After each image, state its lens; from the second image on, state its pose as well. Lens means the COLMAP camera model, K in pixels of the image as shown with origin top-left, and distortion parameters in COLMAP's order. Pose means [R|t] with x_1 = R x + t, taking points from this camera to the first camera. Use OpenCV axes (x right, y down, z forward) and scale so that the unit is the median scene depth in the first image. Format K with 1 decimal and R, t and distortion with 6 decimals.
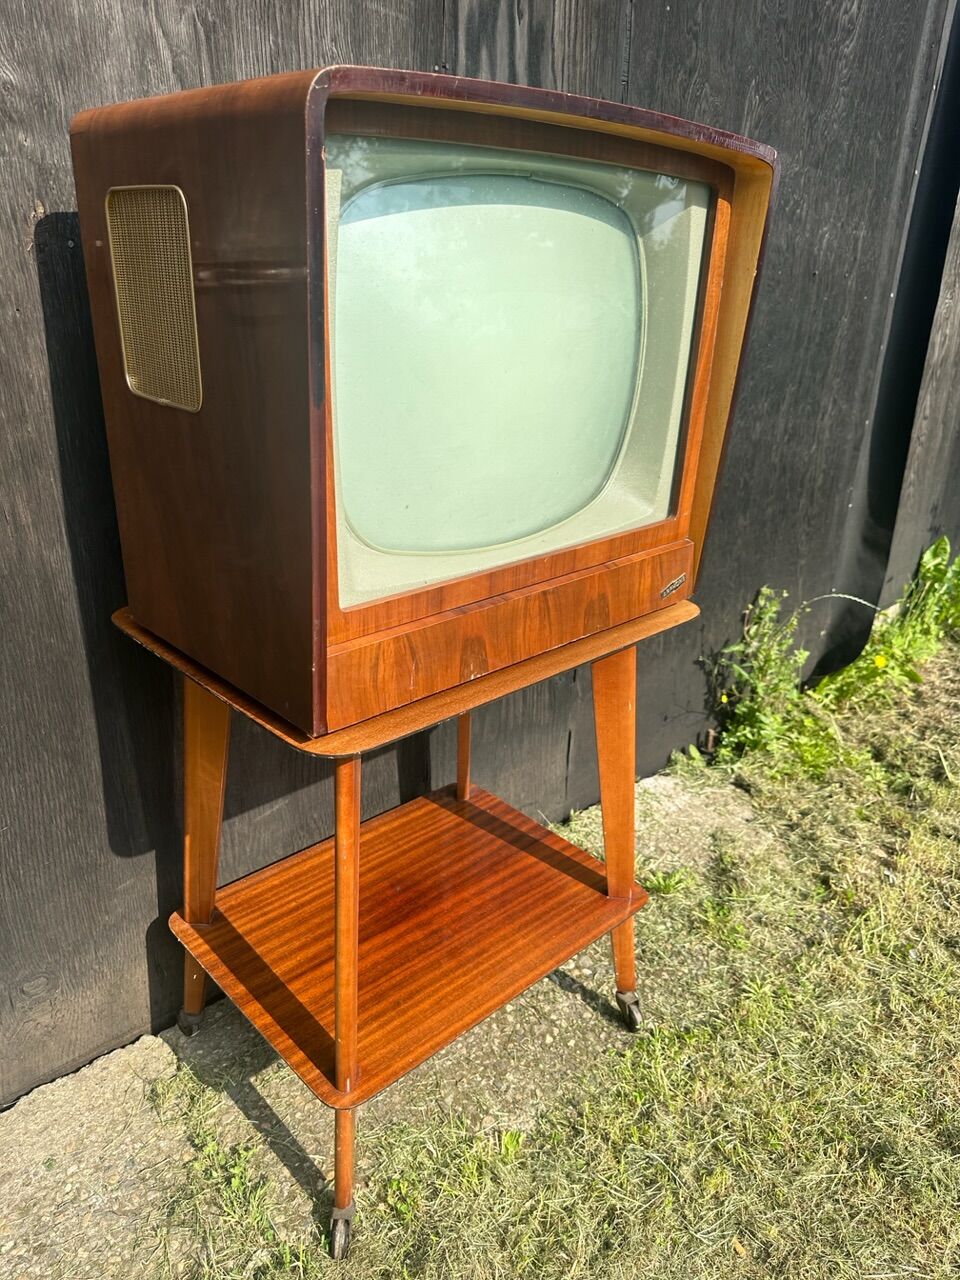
lens RADIAL K [[918.0, 0, 480.0], [0, 918.0, 640.0], [0, 0, 1]] dist [-0.011218, -0.006703]
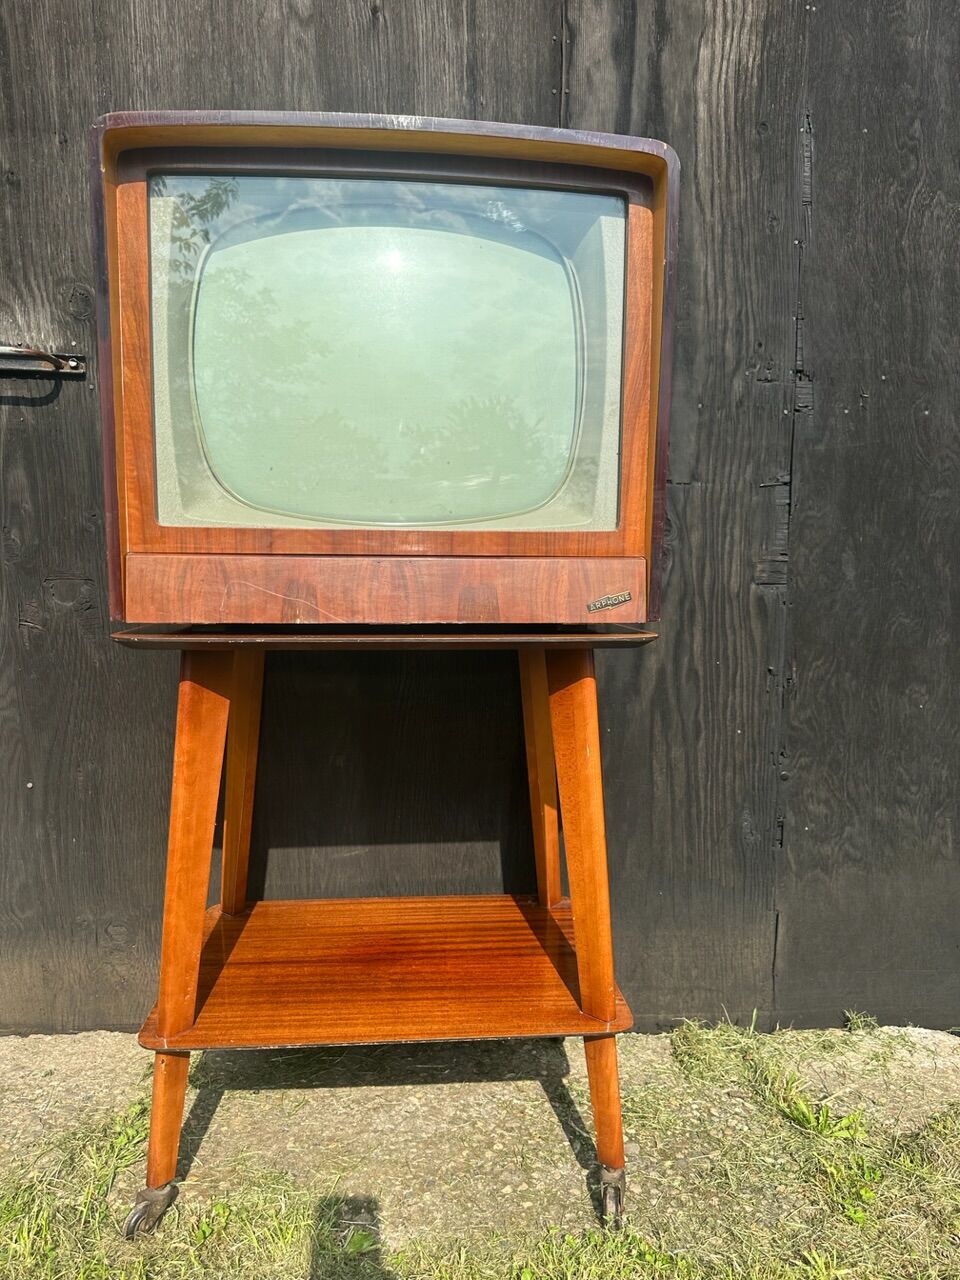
lens RADIAL K [[901.6, 0, 480.0], [0, 901.6, 640.0], [0, 0, 1]] dist [0.029020, -0.049717]
pose [[0.783963, 0.016773, -0.620581, 0.578098], [-0.221268, 0.941534, -0.254075, 0.200278], [0.580036, 0.336500, 0.741839, 0.247470]]
